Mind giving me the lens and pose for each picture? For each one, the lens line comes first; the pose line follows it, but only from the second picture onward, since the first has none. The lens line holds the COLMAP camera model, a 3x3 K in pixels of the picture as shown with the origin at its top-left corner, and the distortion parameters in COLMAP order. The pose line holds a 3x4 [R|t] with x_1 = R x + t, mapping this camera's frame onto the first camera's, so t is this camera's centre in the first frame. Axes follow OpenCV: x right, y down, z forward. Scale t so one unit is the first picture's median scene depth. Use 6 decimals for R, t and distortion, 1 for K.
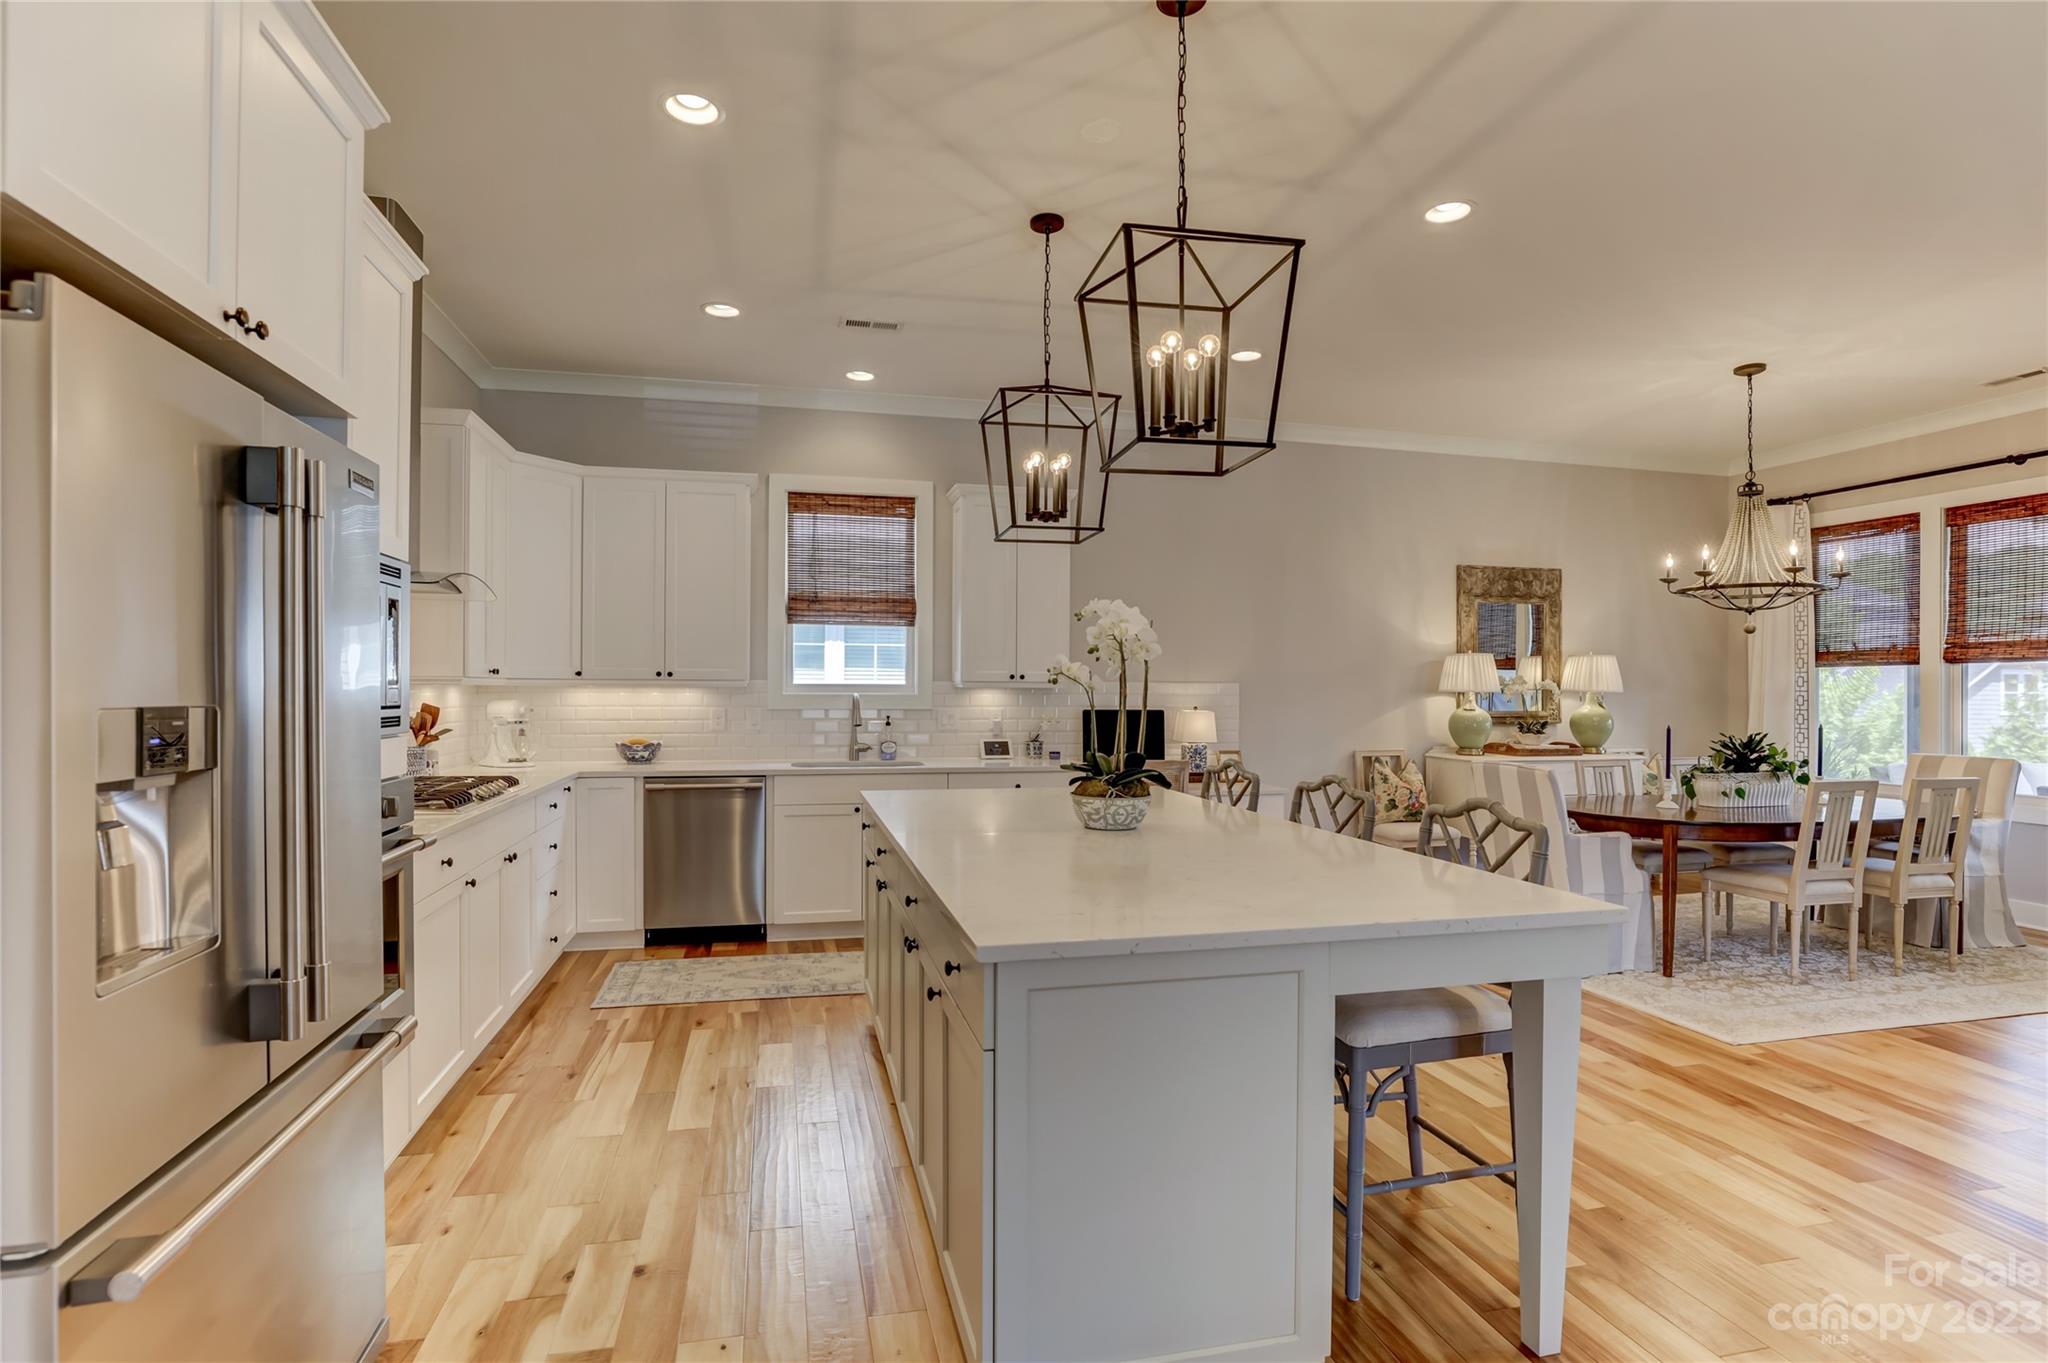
lens RADIAL K [[991.3, 0, 1008.0], [0, 991.3, 687.0], [0, 0, 1]] dist [-0.045738, 0.021142]
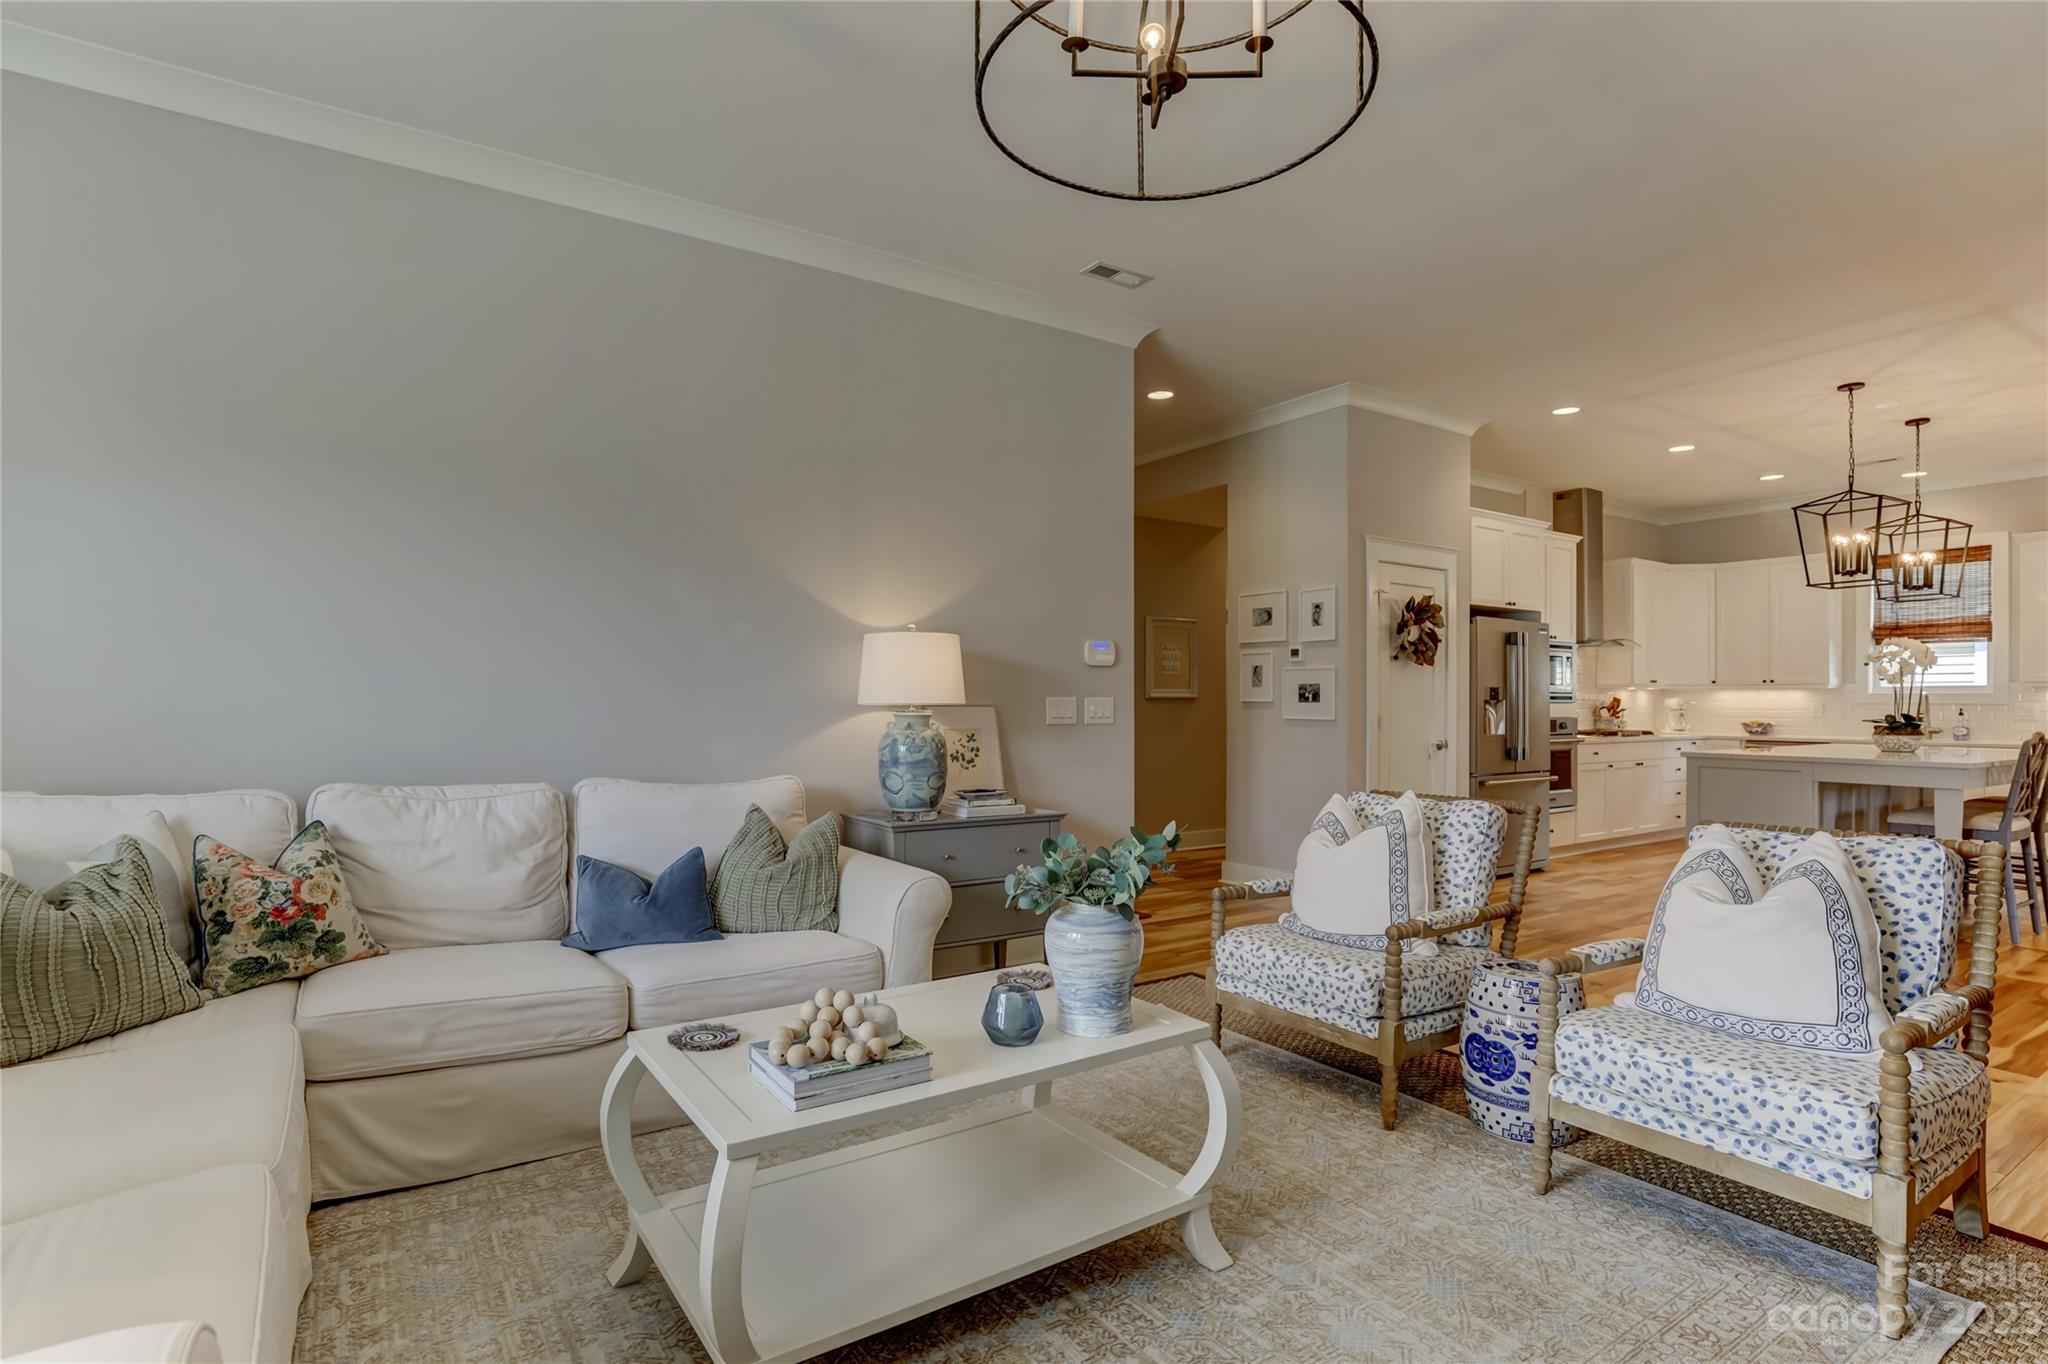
lens RADIAL K [[1009.8, 0, 1024.0], [0, 1009.8, 682.0], [0, 0, 1]] dist [-0.022911, 0.019868]
pose [[0.364588, -0.022106, -0.930906, 0.706487], [-0.001094, 0.999707, -0.024168, 0.028009], [0.931168, 0.009830, 0.364457, -0.724327]]
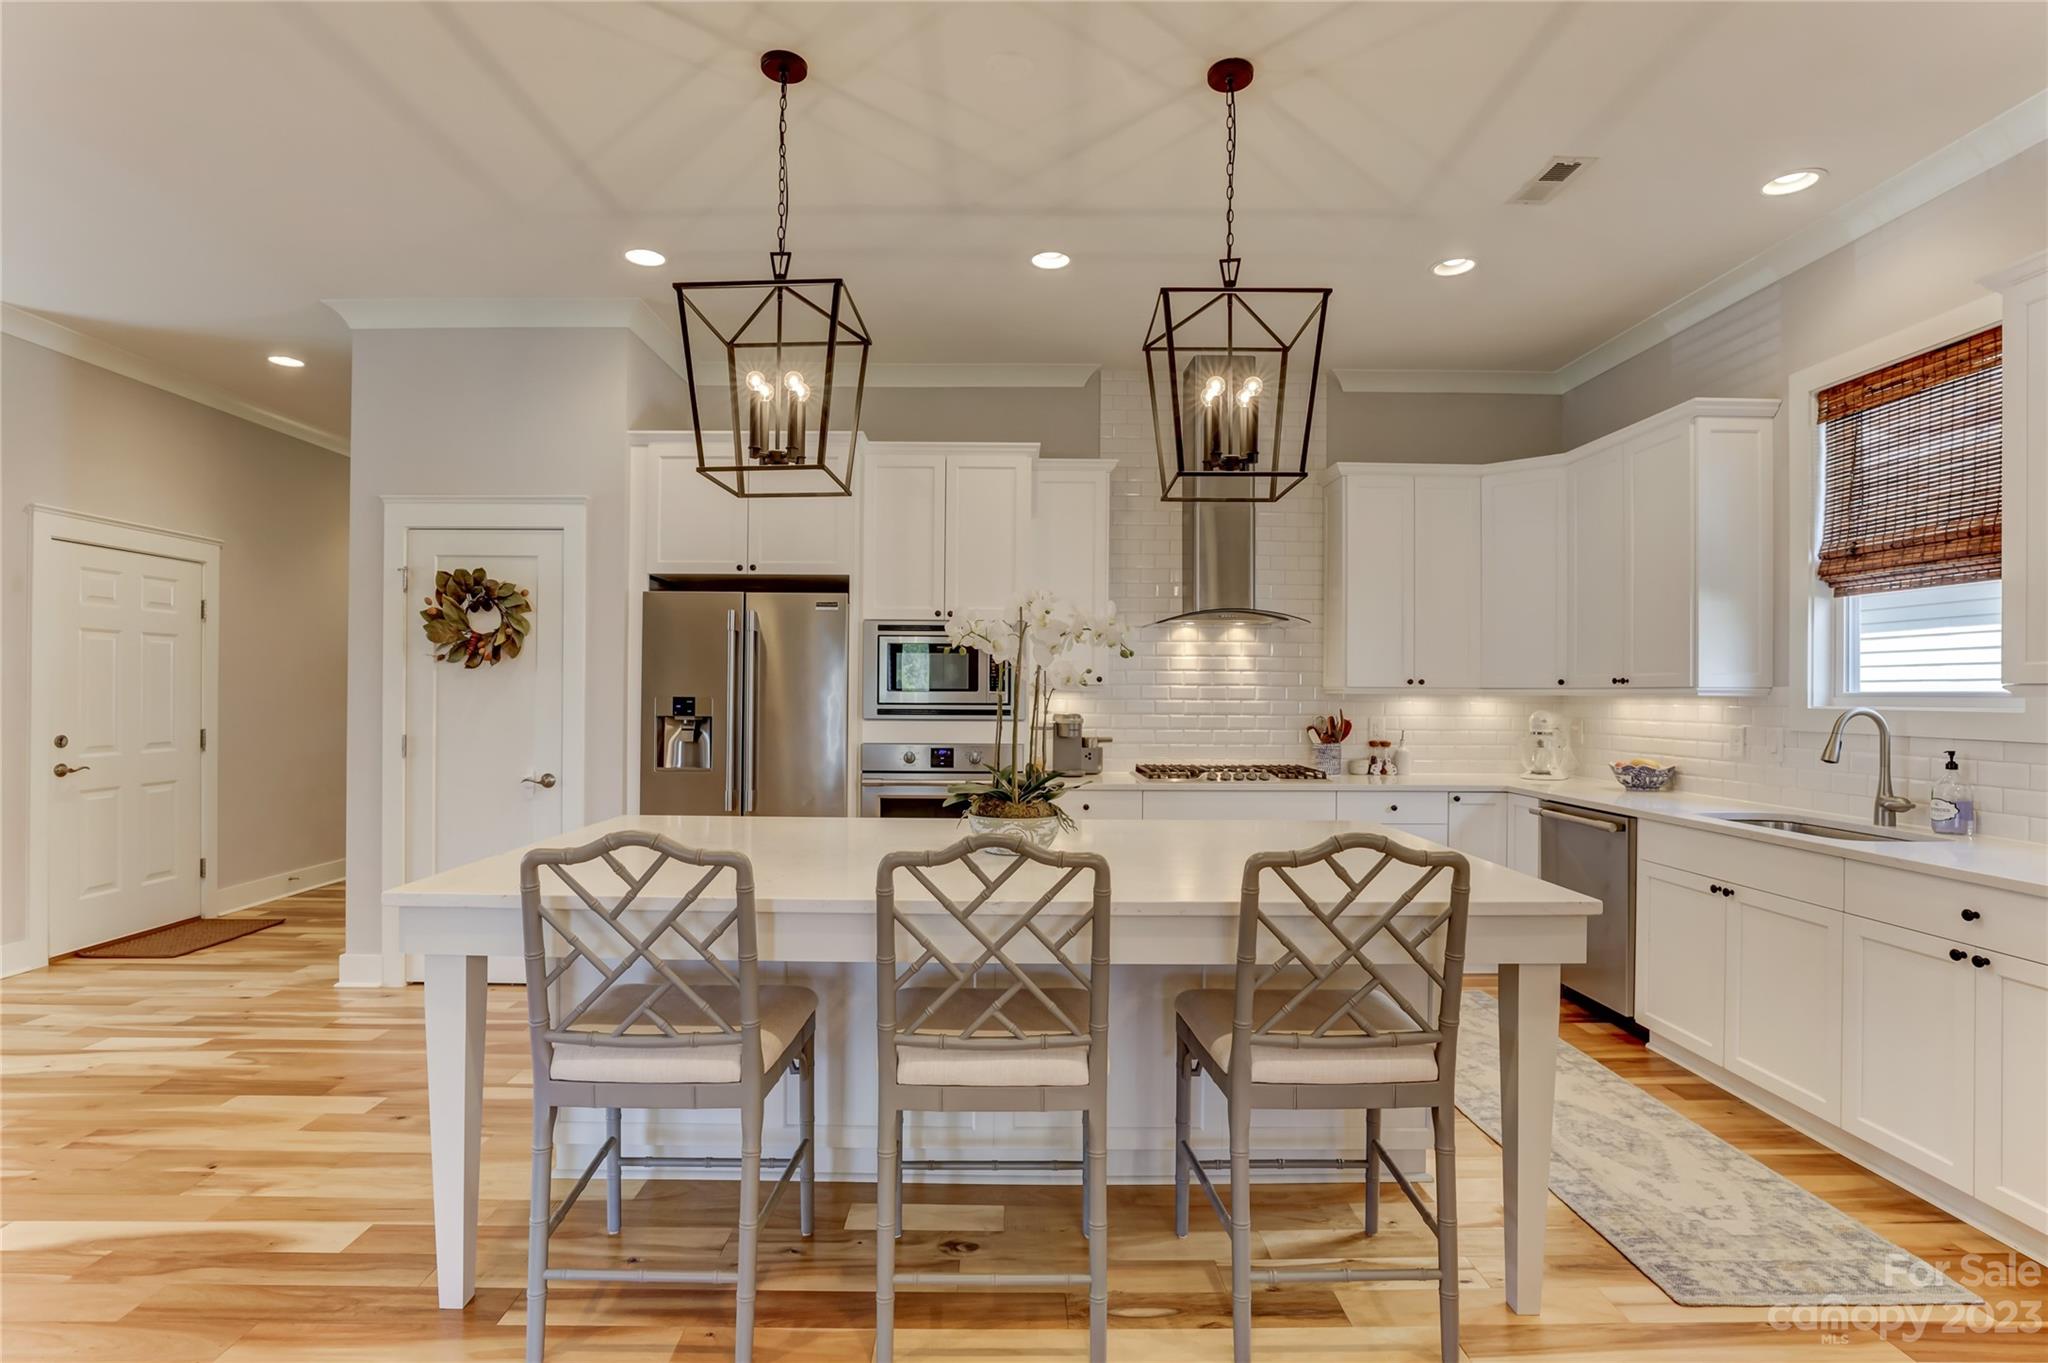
lens RADIAL K [[981.0, 0, 1004.1], [0, 981.0, 697.8], [0, 0, 1]] dist [-0.027387, 0.000290]
pose [[-0.223591, -0.002093, -0.974681, 0.498013], [-0.007403, 0.999972, -0.000449, 0.004643], [0.974655, 0.007115, -0.223600, 0.622001]]
